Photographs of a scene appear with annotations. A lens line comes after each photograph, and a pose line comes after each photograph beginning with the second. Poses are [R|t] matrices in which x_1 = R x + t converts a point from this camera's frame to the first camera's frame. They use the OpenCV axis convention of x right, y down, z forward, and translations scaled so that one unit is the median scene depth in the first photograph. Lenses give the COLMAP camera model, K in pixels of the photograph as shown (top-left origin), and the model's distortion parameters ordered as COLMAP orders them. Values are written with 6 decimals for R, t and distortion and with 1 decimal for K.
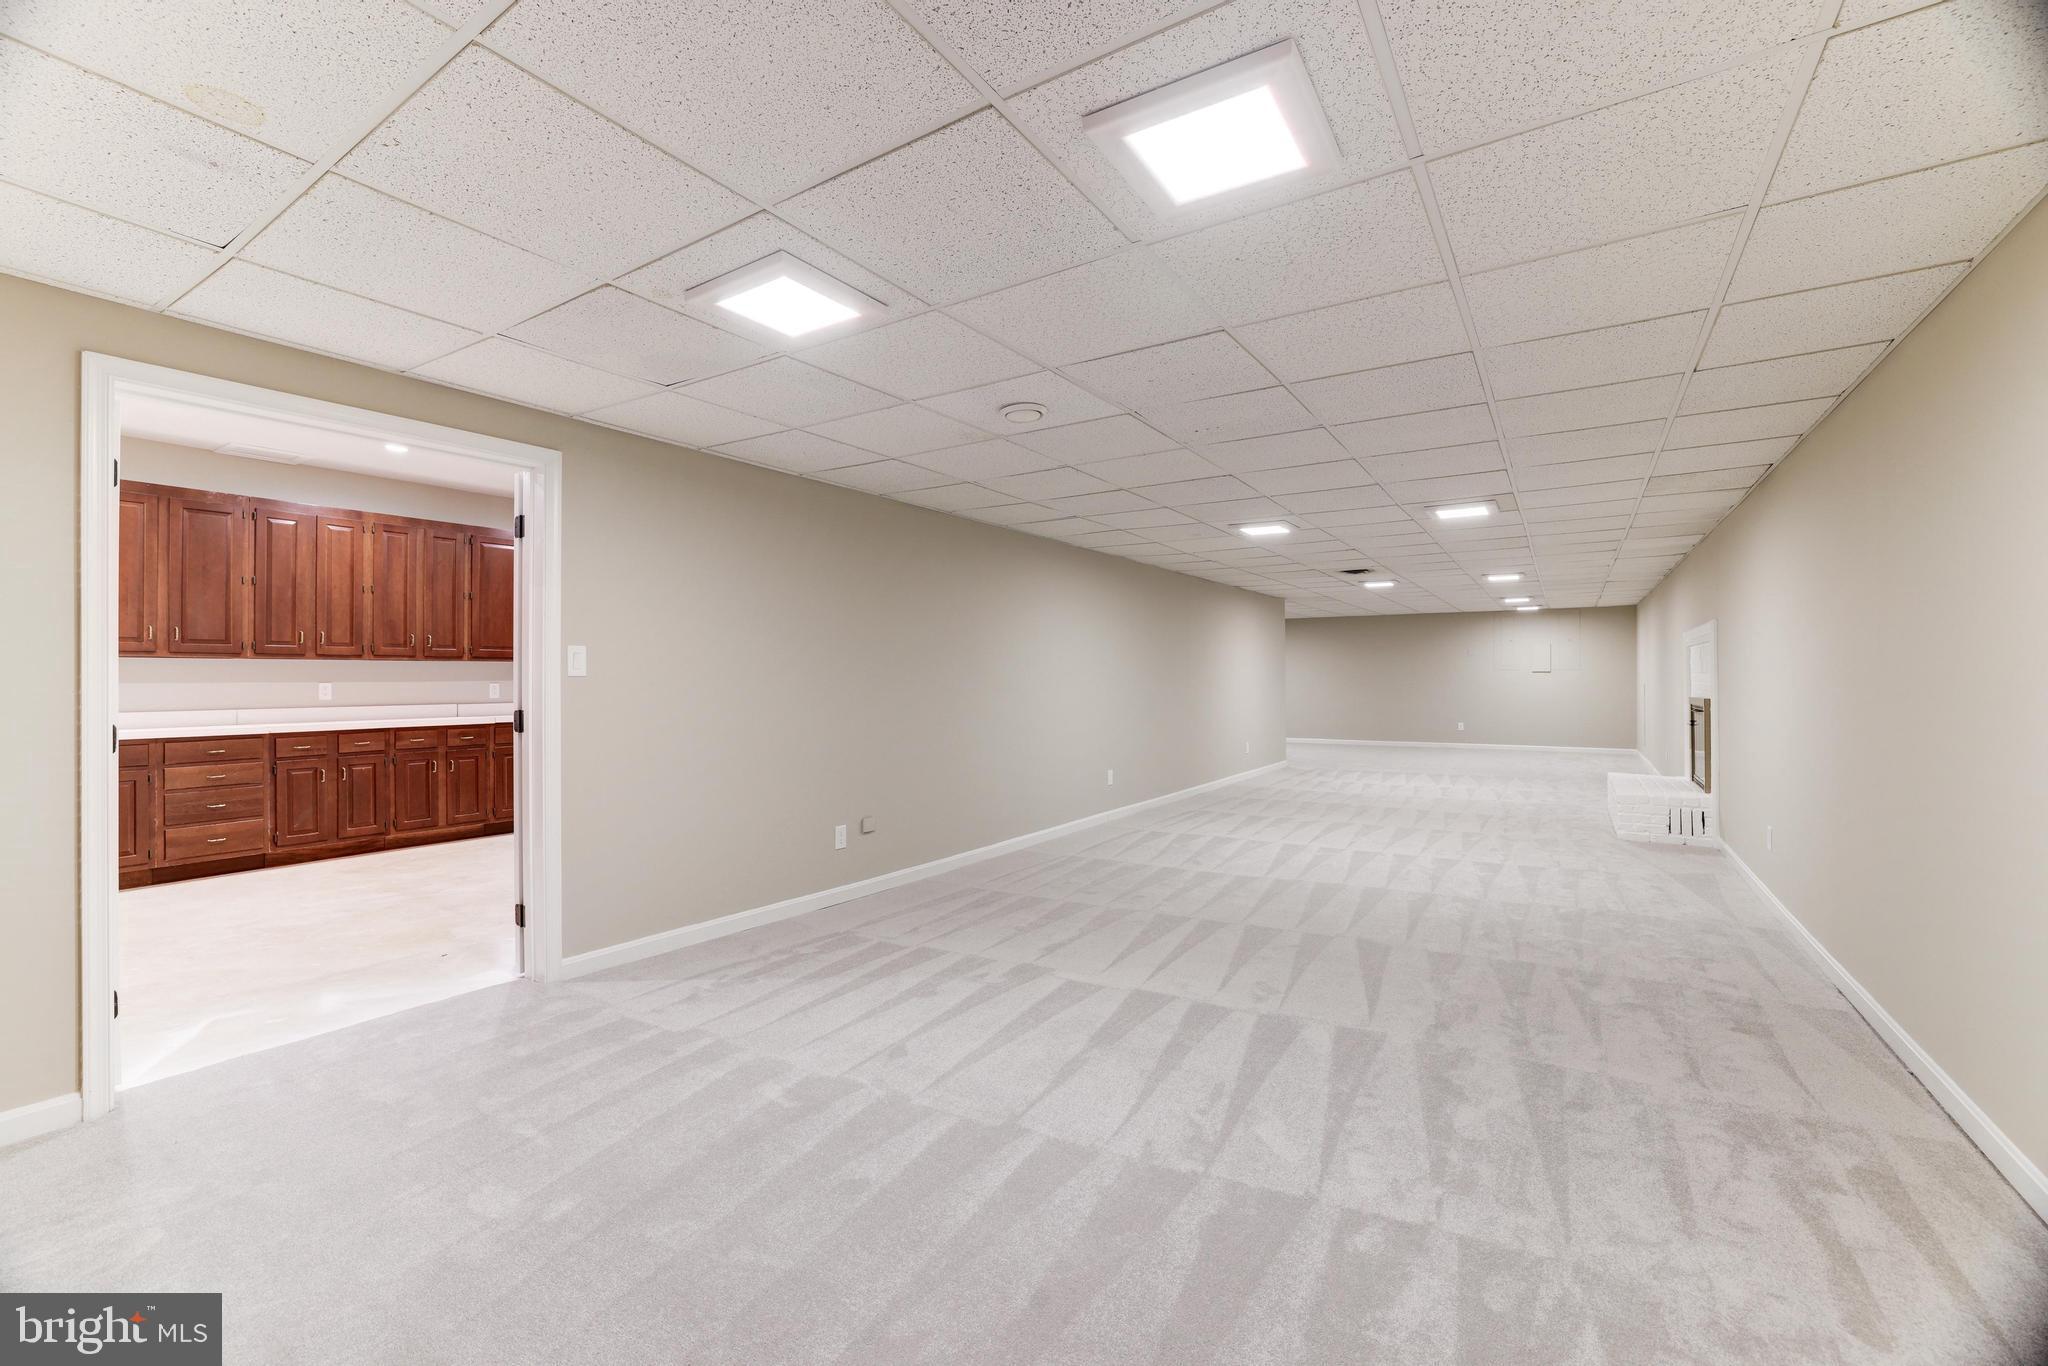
lens RADIAL K [[849.2, 0, 1017.0], [0, 849.2, 676.6], [0, 0, 1]] dist [-0.009942, 0.002917]
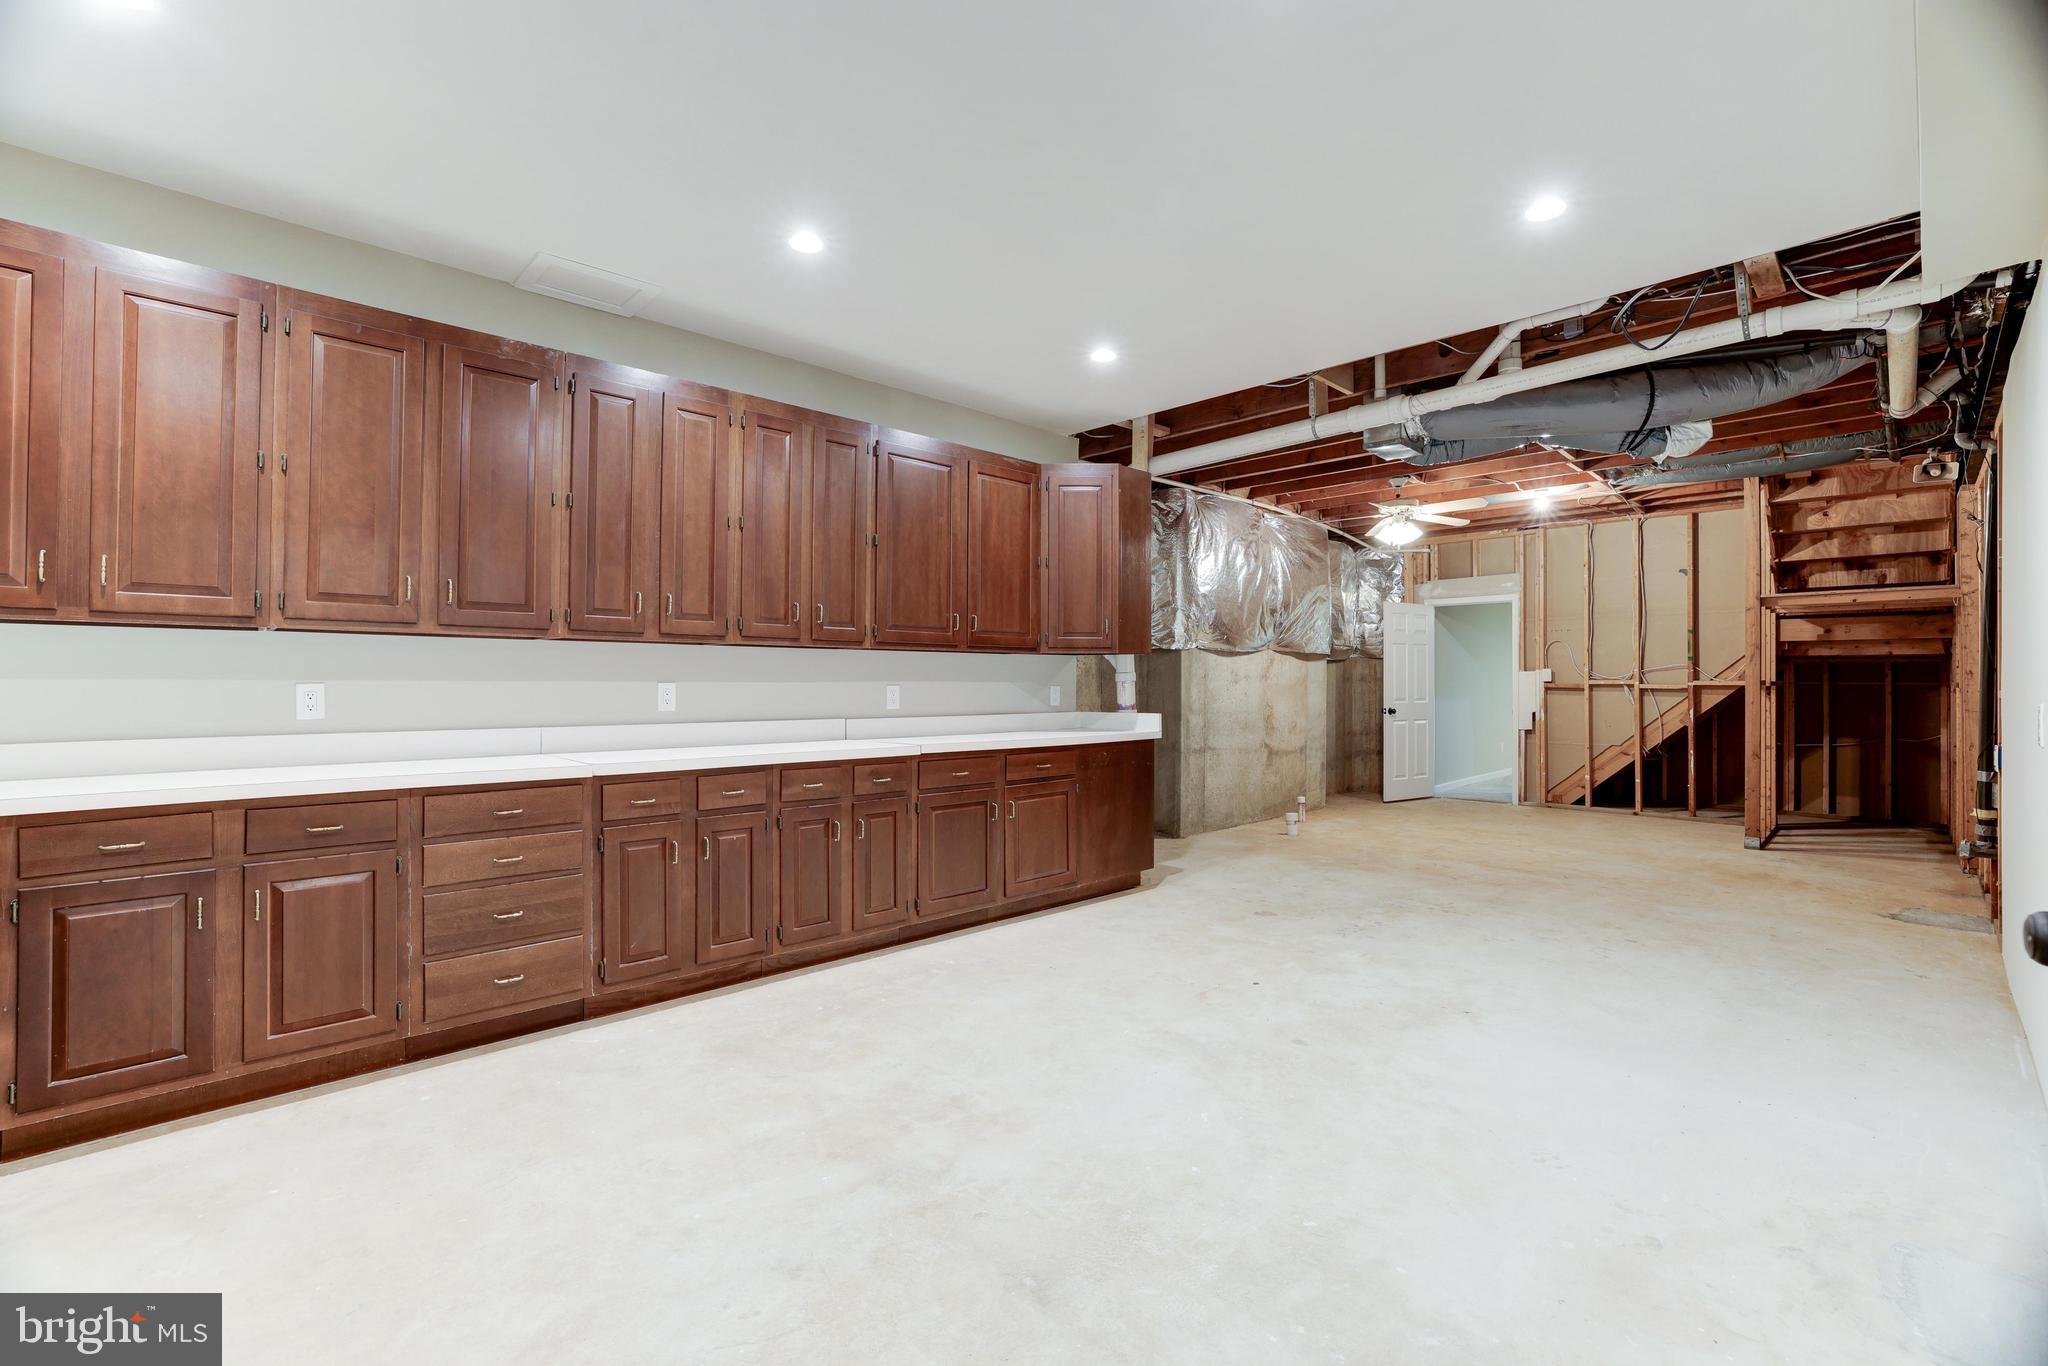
lens RADIAL K [[849.2, 0, 1026.1], [0, 849.2, 676.9], [0, 0, 1]] dist [-0.009942, 0.002917]
pose [[0.976314, 0.002483, -0.216344, -0.474724], [-0.004354, 0.999957, -0.008174, 0.006813], [0.216314, 0.008922, 0.976283, 0.505026]]
